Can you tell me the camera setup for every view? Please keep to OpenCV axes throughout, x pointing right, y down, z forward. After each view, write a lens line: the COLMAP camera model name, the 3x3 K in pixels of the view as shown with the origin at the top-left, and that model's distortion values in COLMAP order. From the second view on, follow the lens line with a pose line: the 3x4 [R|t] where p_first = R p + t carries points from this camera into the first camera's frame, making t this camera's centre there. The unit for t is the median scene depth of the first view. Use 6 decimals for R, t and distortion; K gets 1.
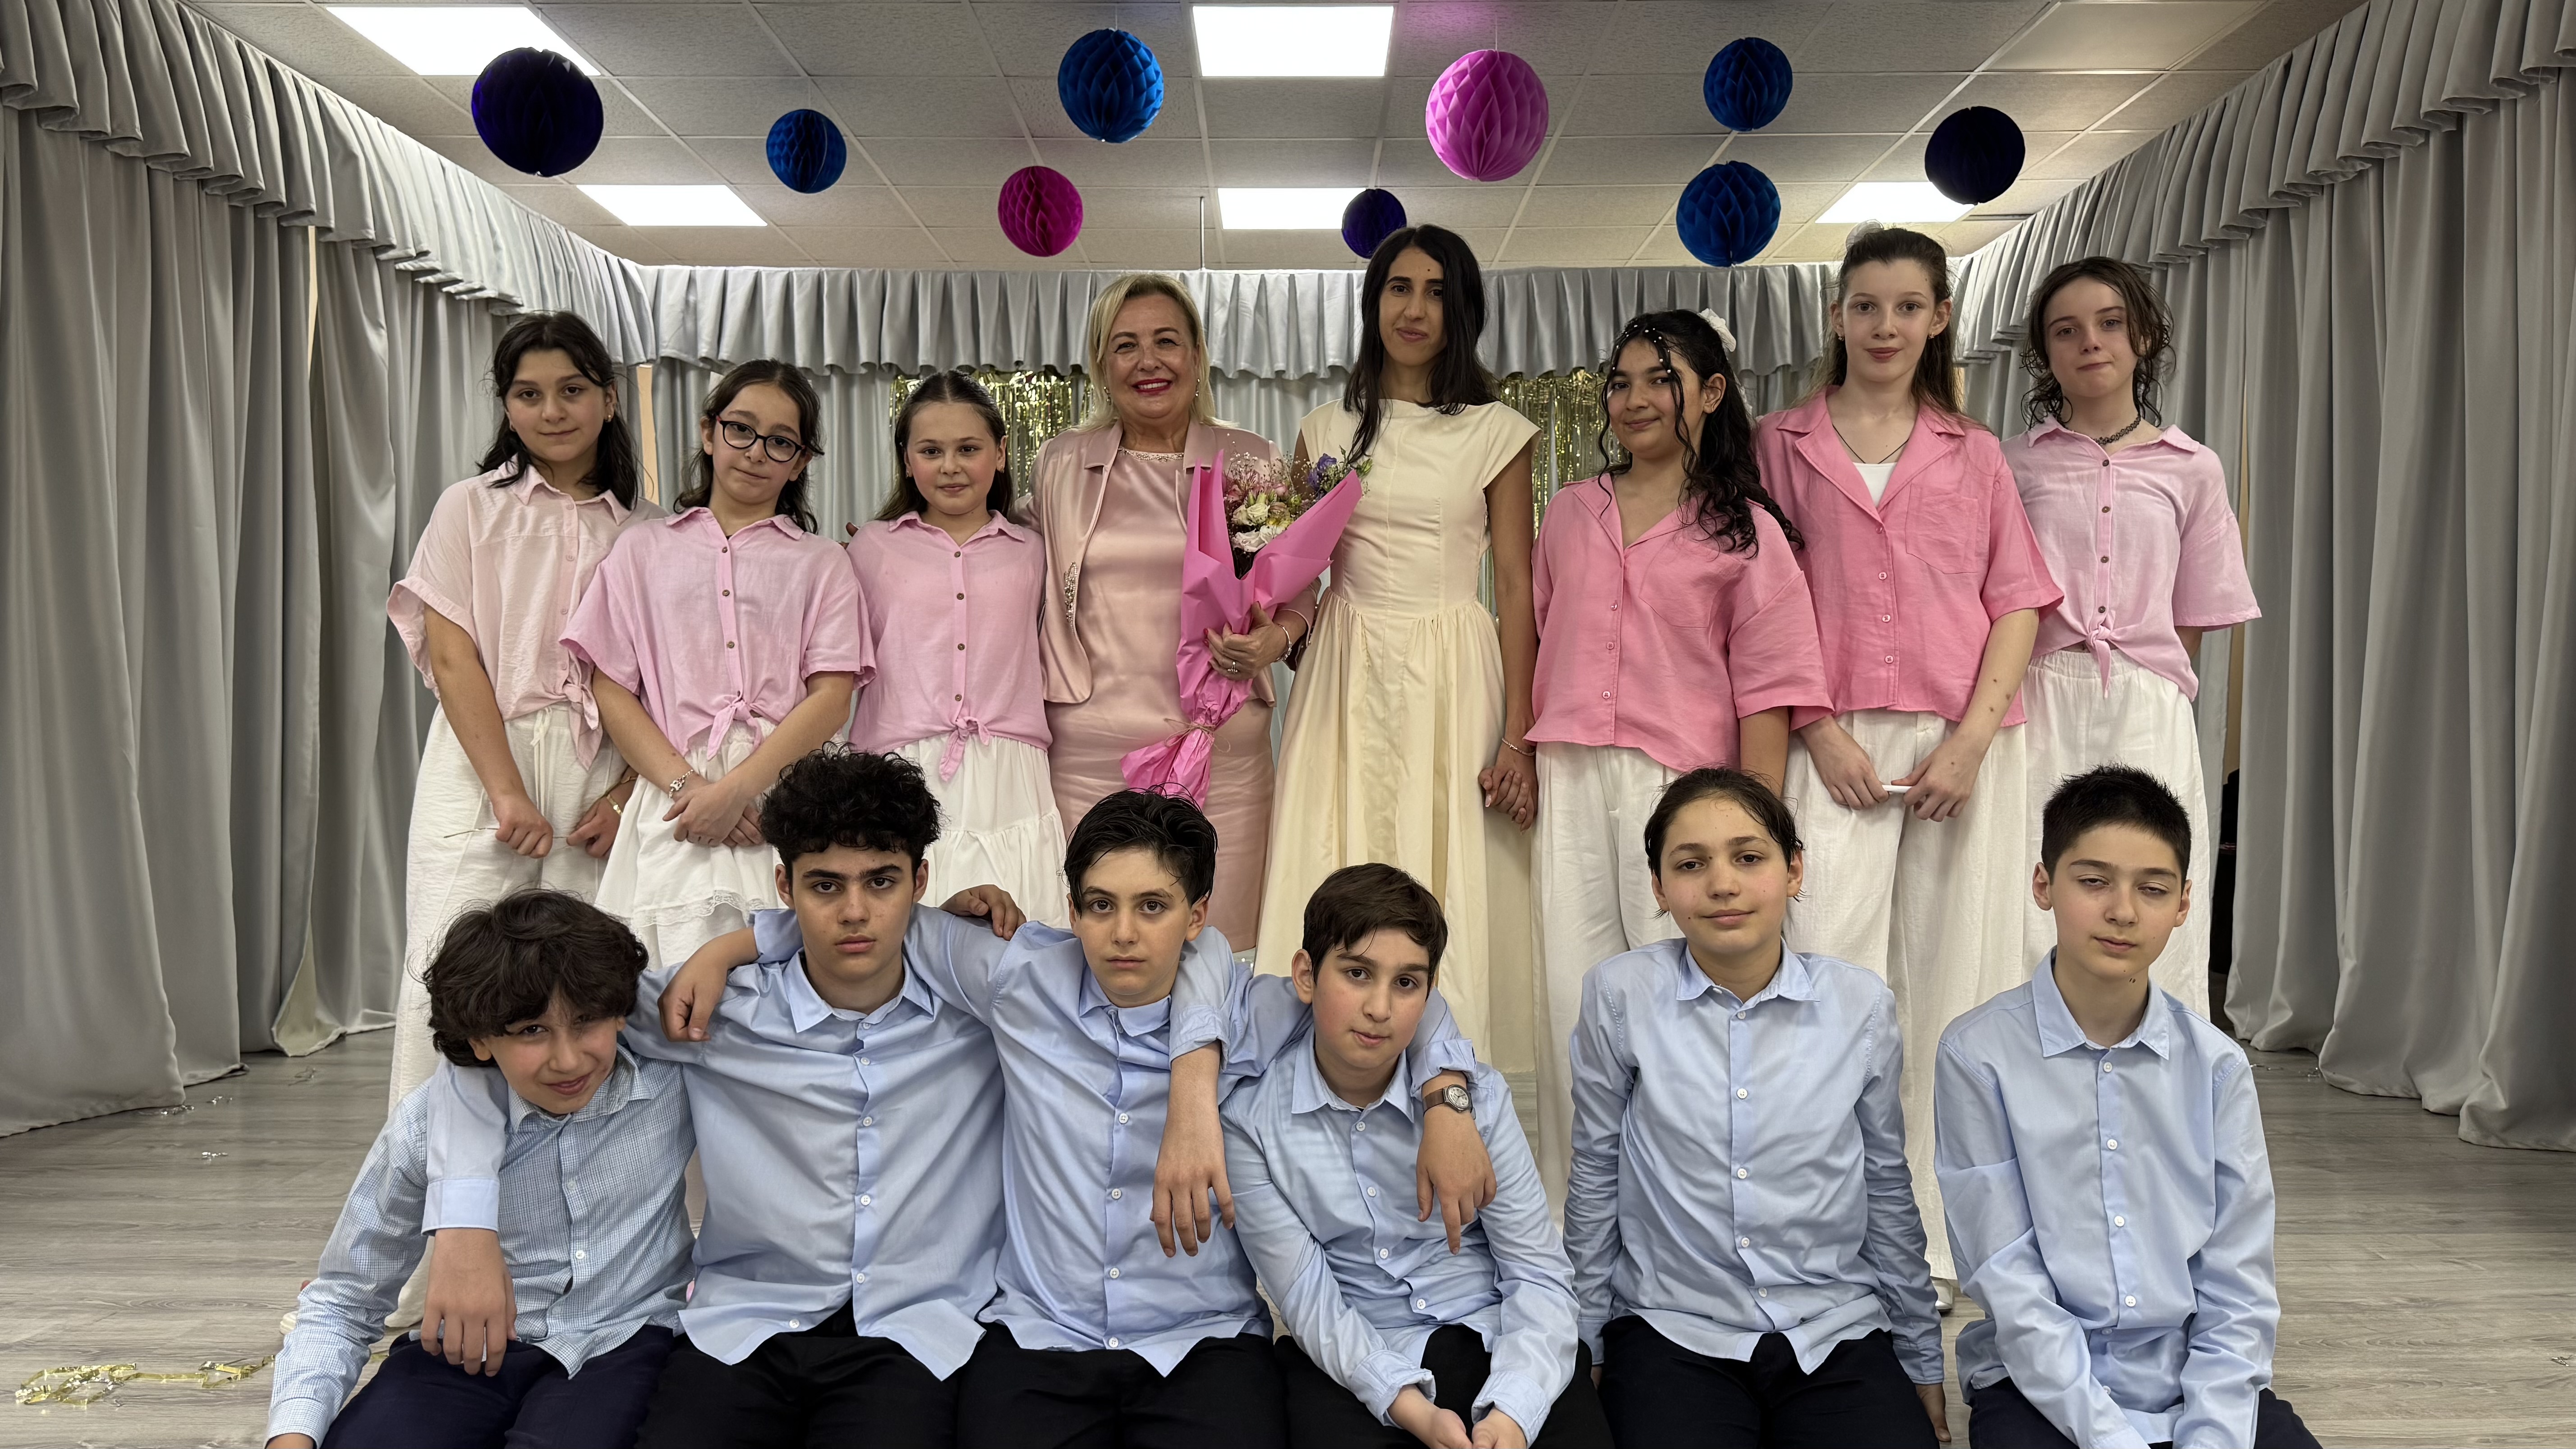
lens RADIAL K [[1762.5, 0, 1297.6], [0, 1762.5, 727.4], [0, 0, 1]] dist [0.021419, -0.032664]
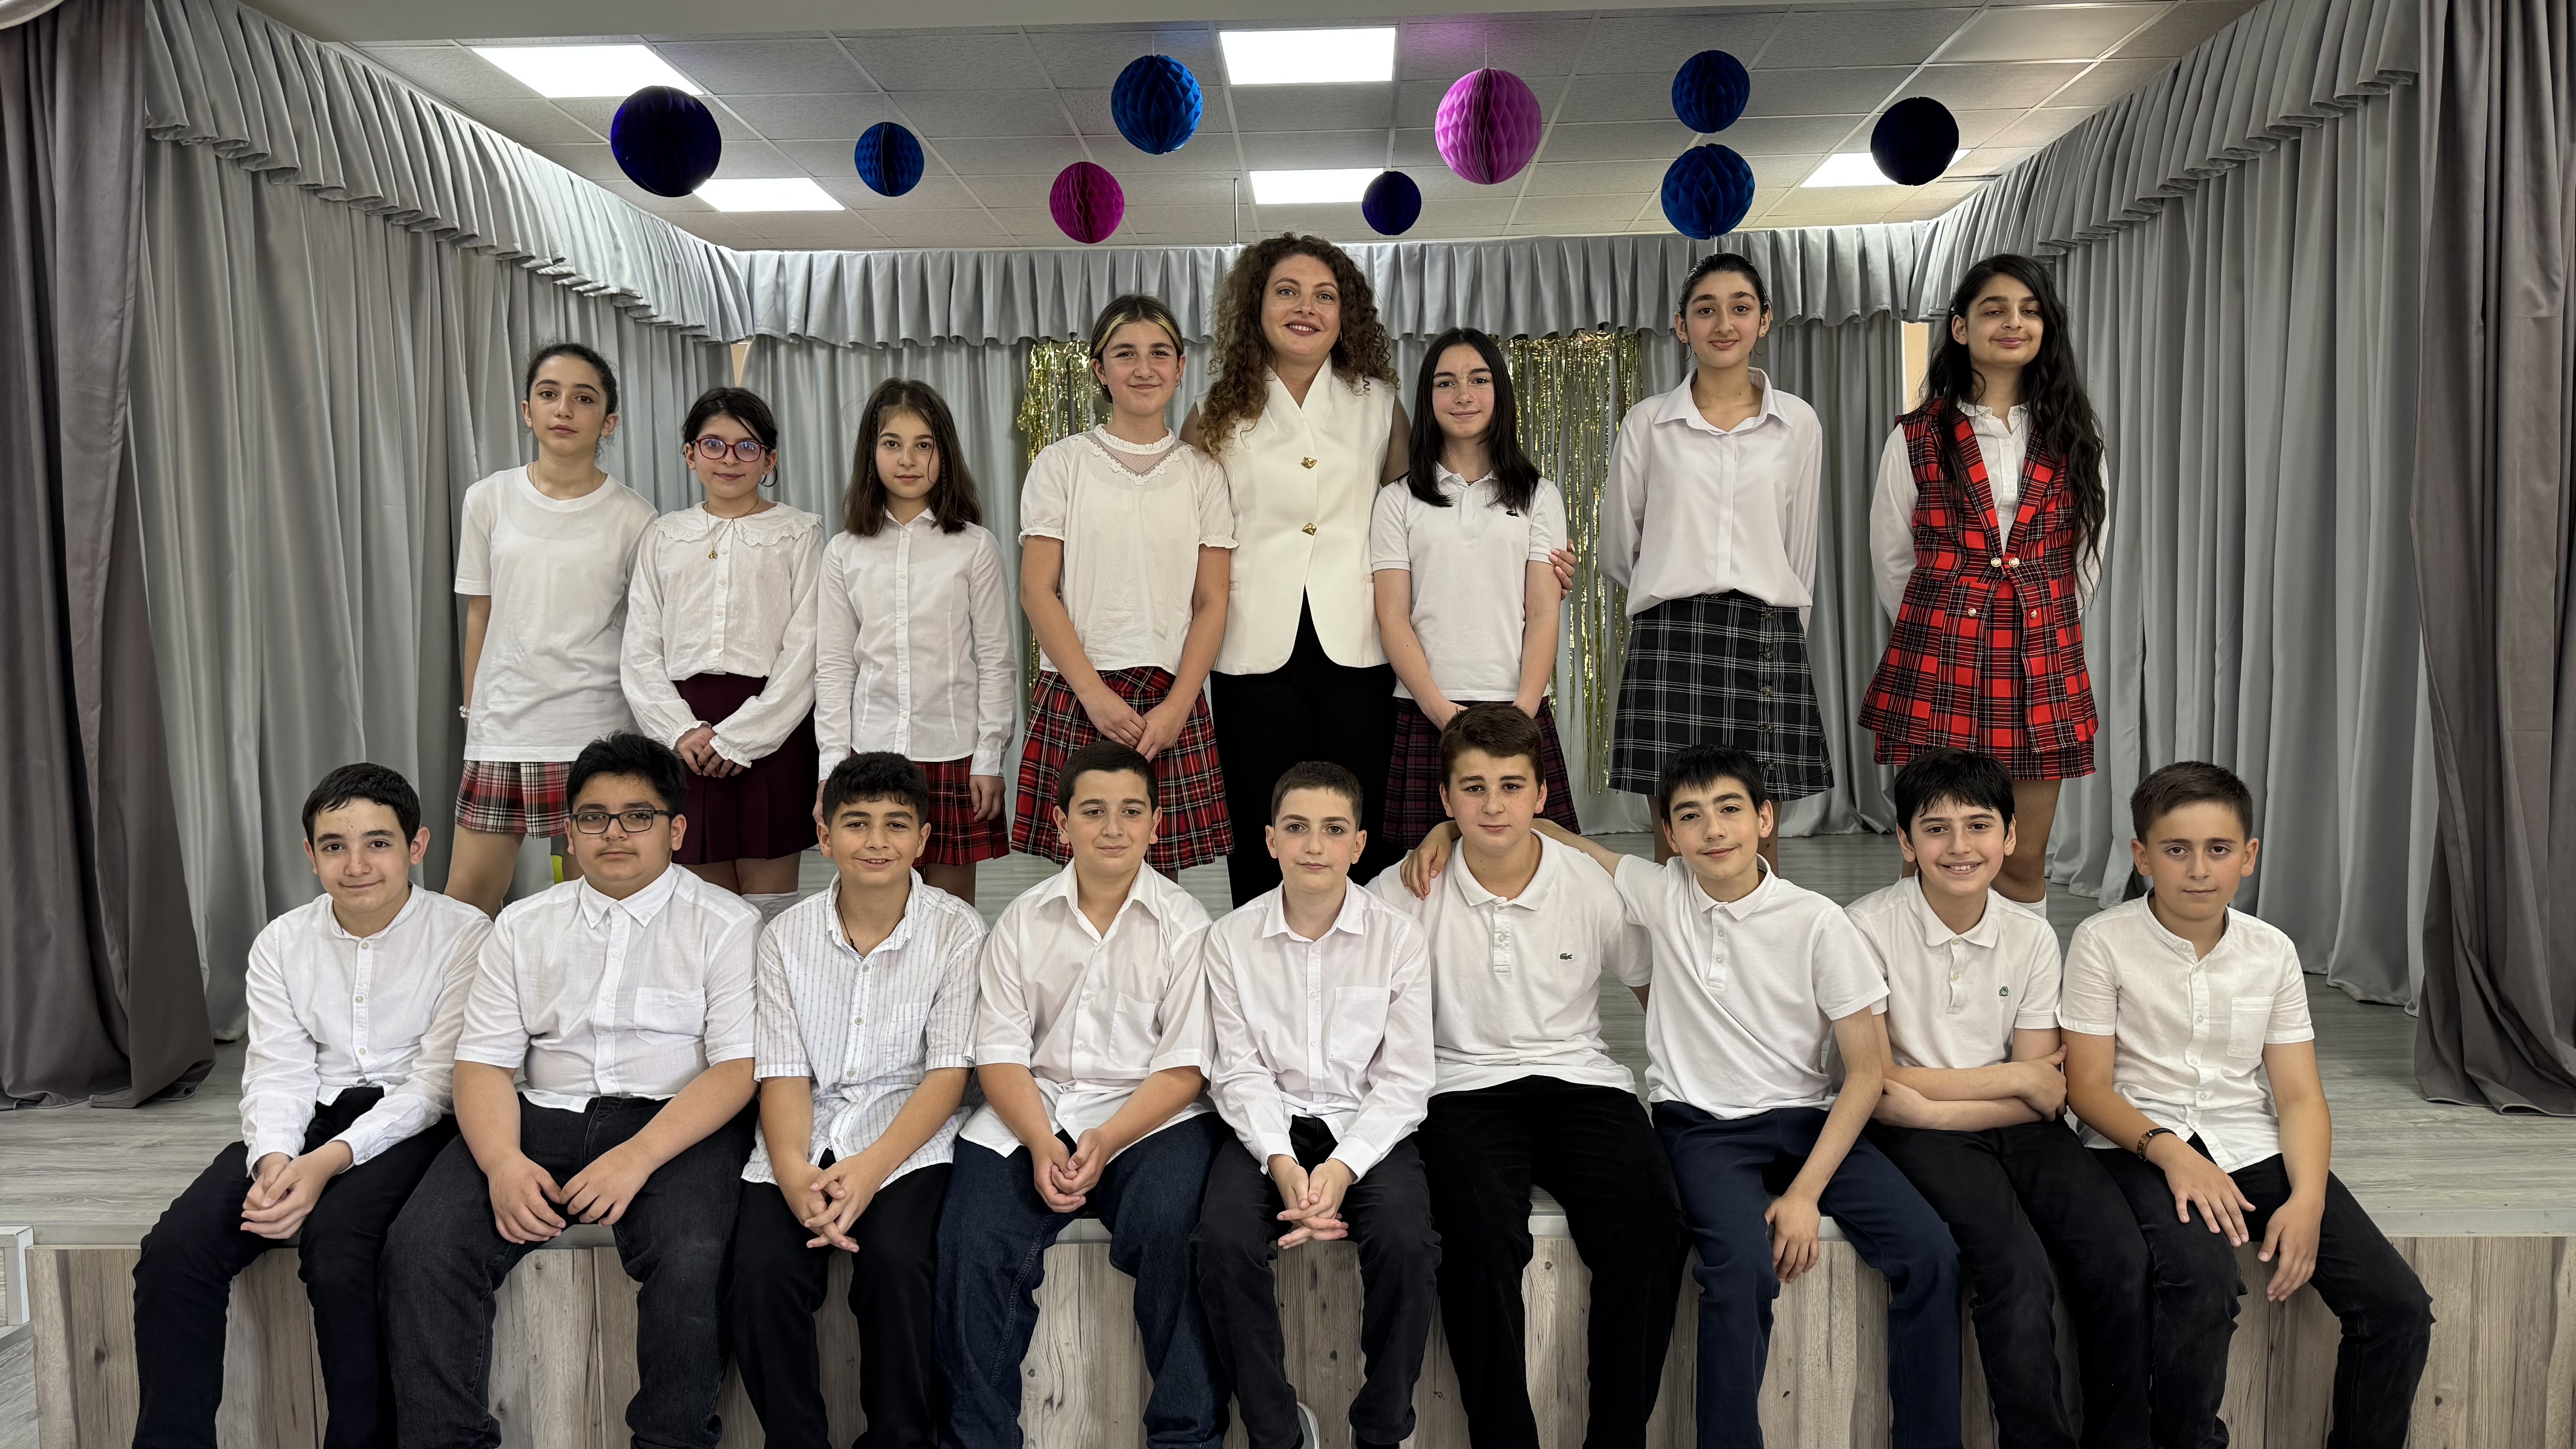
lens RADIAL K [[1762.5, 0, 1304.0], [0, 1762.5, 729.7], [0, 0, 1]] dist [0.021419, -0.032664]
pose [[0.999500, -0.011023, -0.029636, 0.020931], [0.012379, 0.998867, 0.045959, -0.007608], [0.029095, -0.046303, 0.998504, -0.140958]]
